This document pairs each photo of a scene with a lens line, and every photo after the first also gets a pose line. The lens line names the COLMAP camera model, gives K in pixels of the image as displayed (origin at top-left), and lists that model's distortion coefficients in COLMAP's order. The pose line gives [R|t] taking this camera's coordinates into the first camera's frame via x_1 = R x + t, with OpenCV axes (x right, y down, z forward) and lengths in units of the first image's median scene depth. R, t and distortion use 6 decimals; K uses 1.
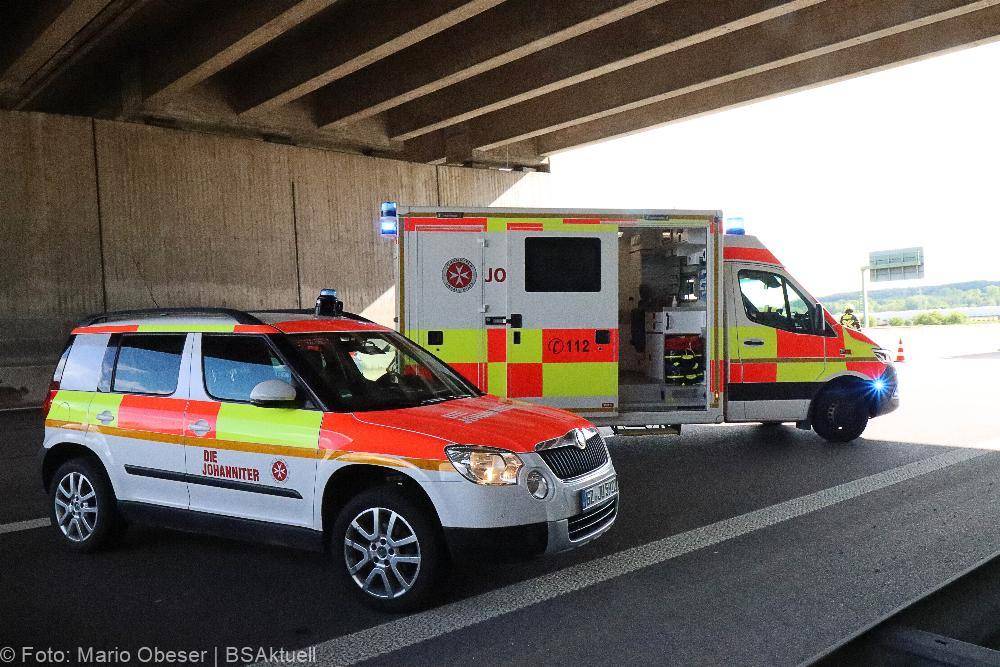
lens RADIAL K [[853.1, 0, 500.0], [0, 853.1, 333.5], [0, 0, 1]] dist [-0.002539, 0.003787]
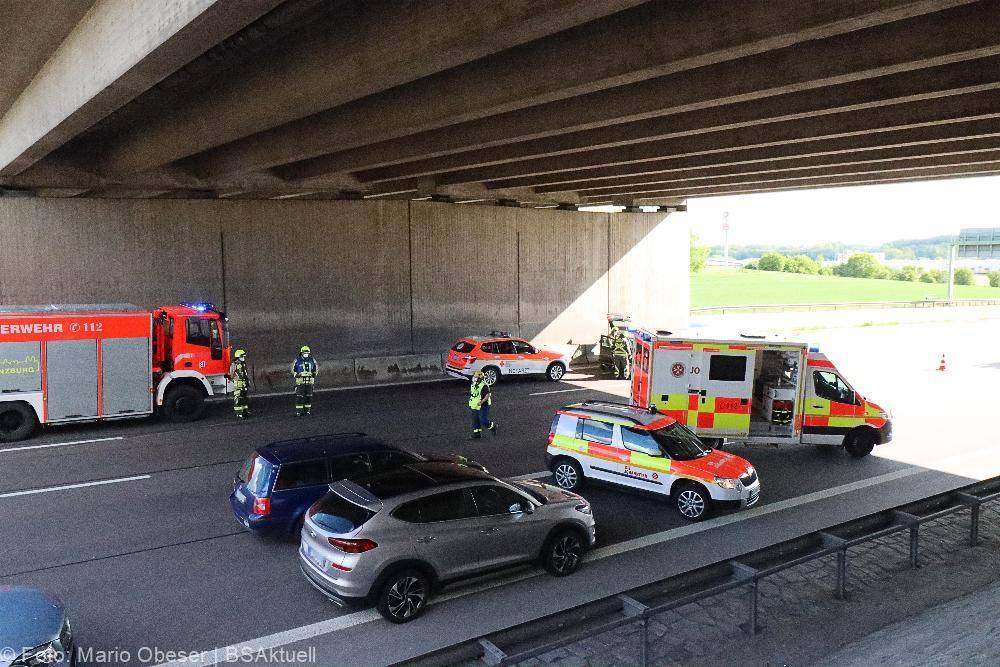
lens RADIAL K [[819.2, 0, 500.0], [0, 819.2, 333.5], [0, 0, 1]] dist [0.006801, 0.005381]
pose [[0.992702, 0.059198, -0.105064, -0.279748], [-0.049524, 0.994489, 0.092410, -0.325781], [0.109955, -0.086532, 0.990163, -1.078453]]
